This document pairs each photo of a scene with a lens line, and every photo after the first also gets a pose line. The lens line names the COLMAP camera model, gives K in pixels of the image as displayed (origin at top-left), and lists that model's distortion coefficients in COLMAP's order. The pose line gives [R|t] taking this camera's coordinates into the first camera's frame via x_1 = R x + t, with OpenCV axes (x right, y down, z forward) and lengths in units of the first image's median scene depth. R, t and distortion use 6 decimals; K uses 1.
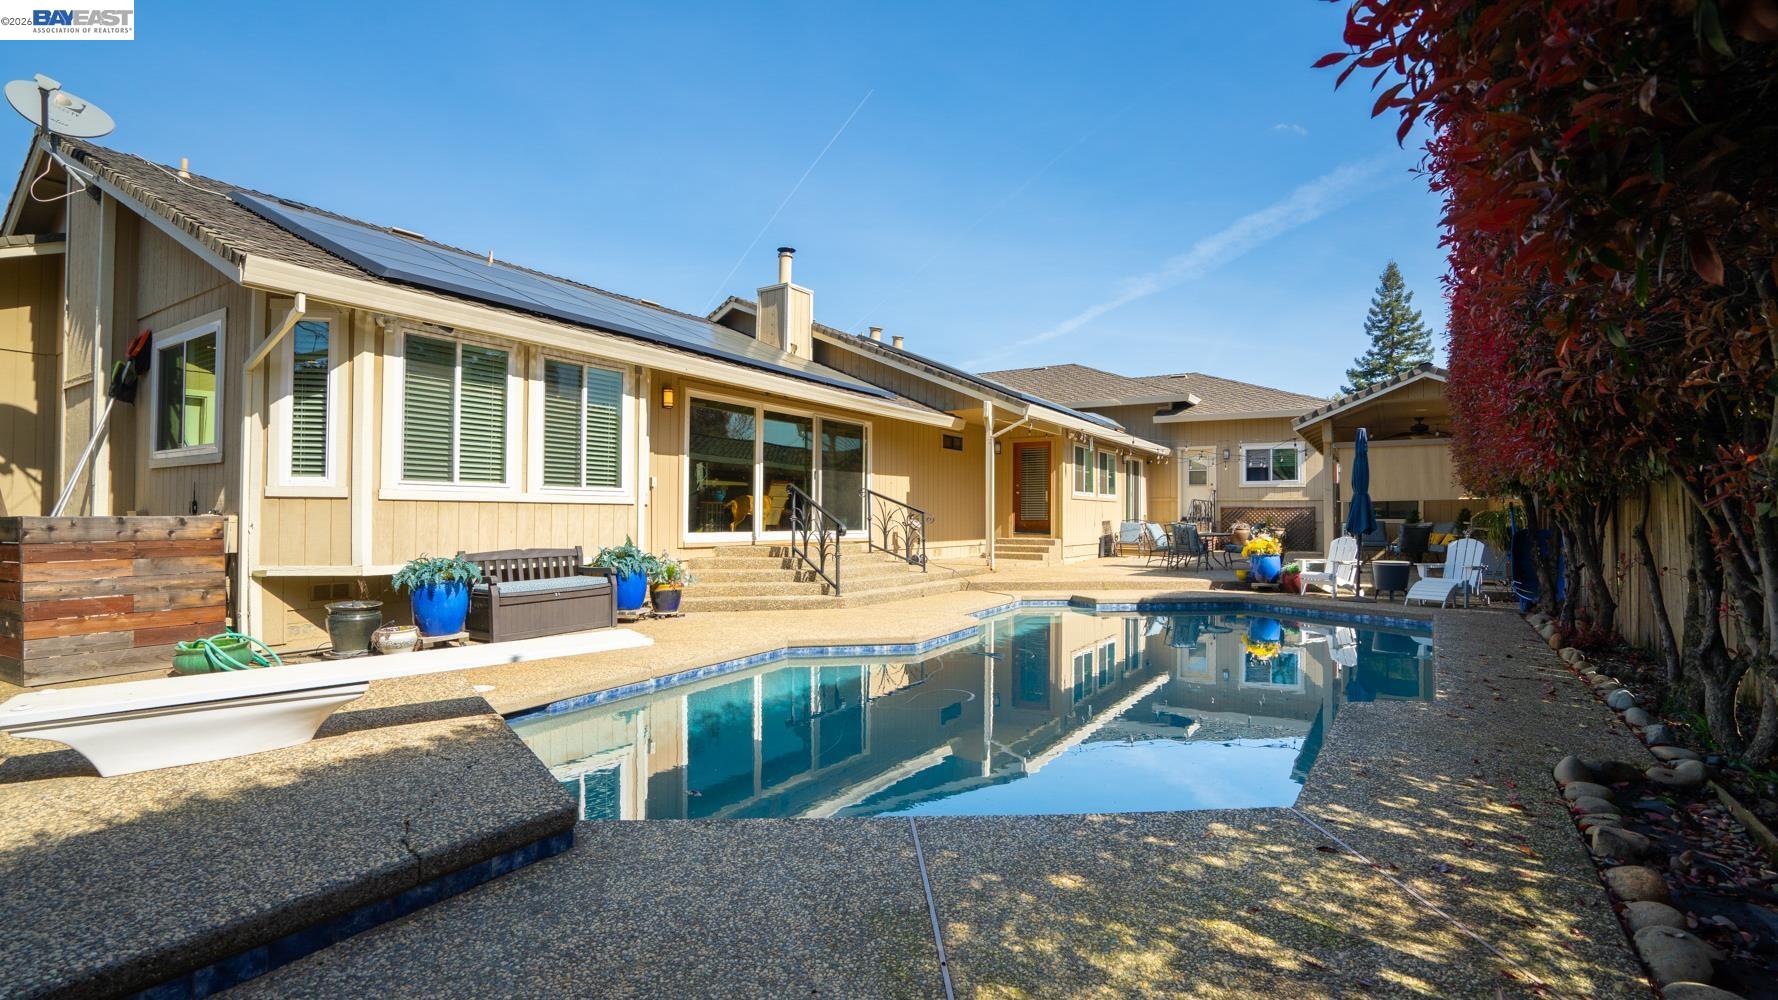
lens RADIAL K [[821.5, 0, 889.0], [0, 821.5, 500.0], [0, 0, 1]] dist [-0.052219, 0.000484]
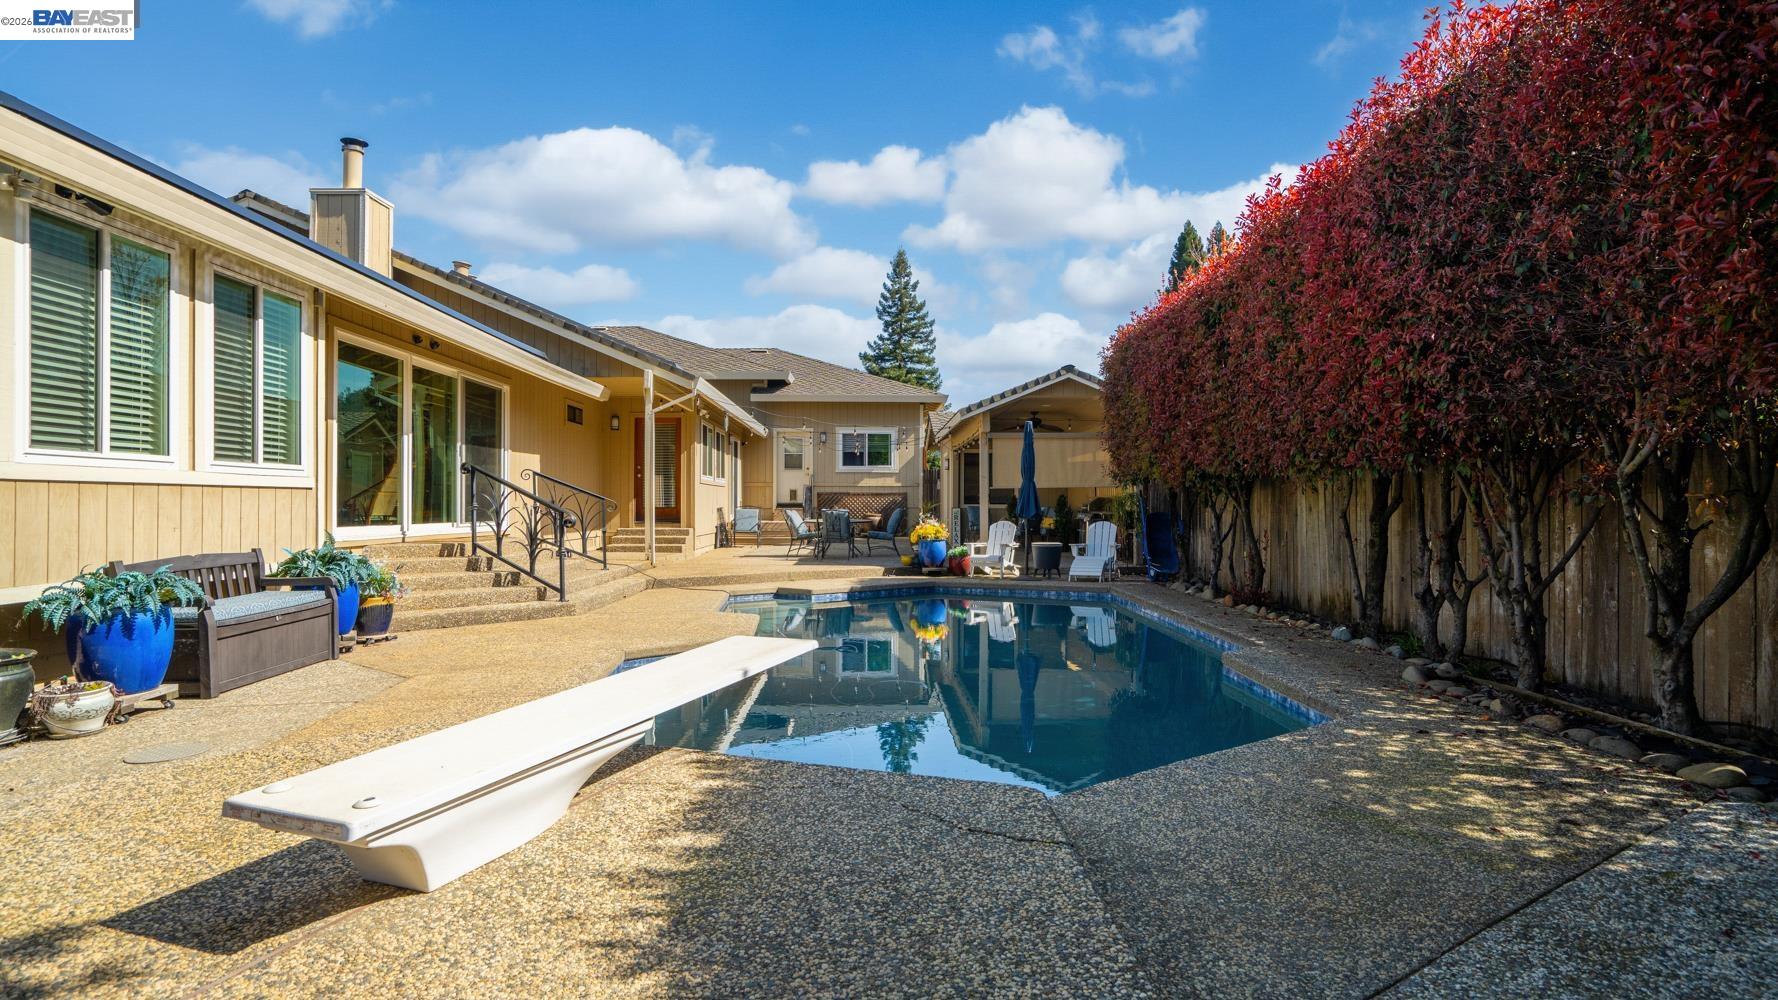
lens RADIAL K [[957.3, 0, 889.0], [0, 957.3, 500.0], [0, 0, 1]] dist [-0.025864, 0.001323]
pose [[0.833657, -0.001926, 0.552279, -0.269513], [-0.007774, 0.999854, 0.015222, -0.000730], [-0.552228, -0.016983, 0.833520, 0.024887]]
